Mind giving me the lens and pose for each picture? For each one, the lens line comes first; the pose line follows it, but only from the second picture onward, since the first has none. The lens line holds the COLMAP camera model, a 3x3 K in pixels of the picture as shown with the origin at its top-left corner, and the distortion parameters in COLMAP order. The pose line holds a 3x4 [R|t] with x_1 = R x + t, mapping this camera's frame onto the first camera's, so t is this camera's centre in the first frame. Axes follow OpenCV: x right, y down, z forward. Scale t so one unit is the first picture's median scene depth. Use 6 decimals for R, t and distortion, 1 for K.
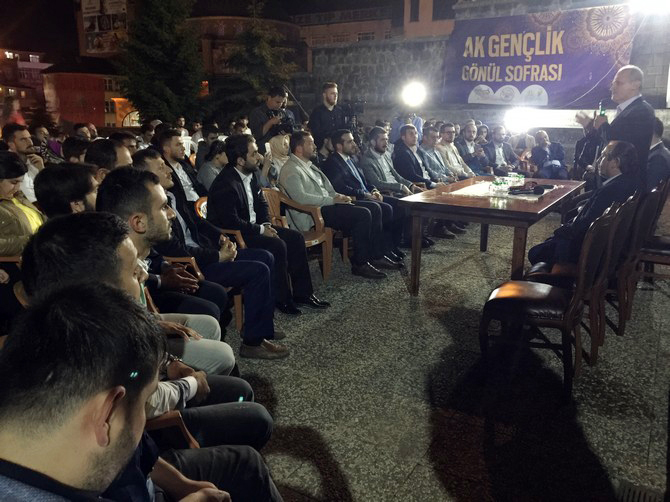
lens RADIAL K [[569.5, 0, 336.4], [0, 569.5, 248.3], [0, 0, 1]] dist [0.077588, -0.083437]
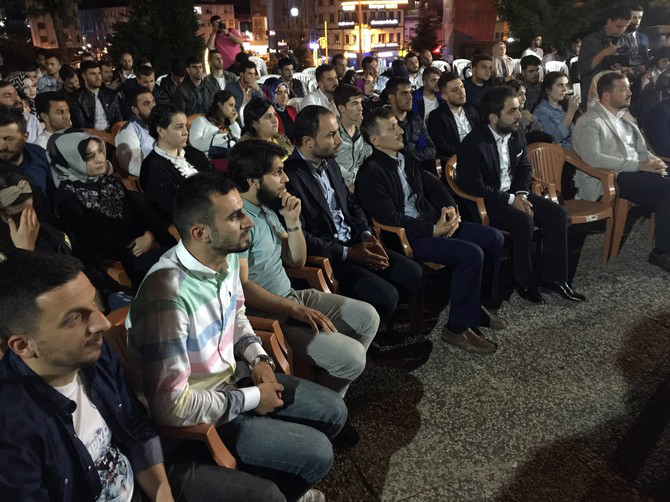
lens RADIAL K [[569.5, 0, 336.8], [0, 569.5, 254.0], [0, 0, 1]] dist [0.077588, -0.083437]
pose [[0.810343, 0.199129, -0.551083, 0.151419], [-0.112346, 0.975836, 0.187409, -0.085399], [0.575085, -0.089954, 0.813133, 0.130826]]
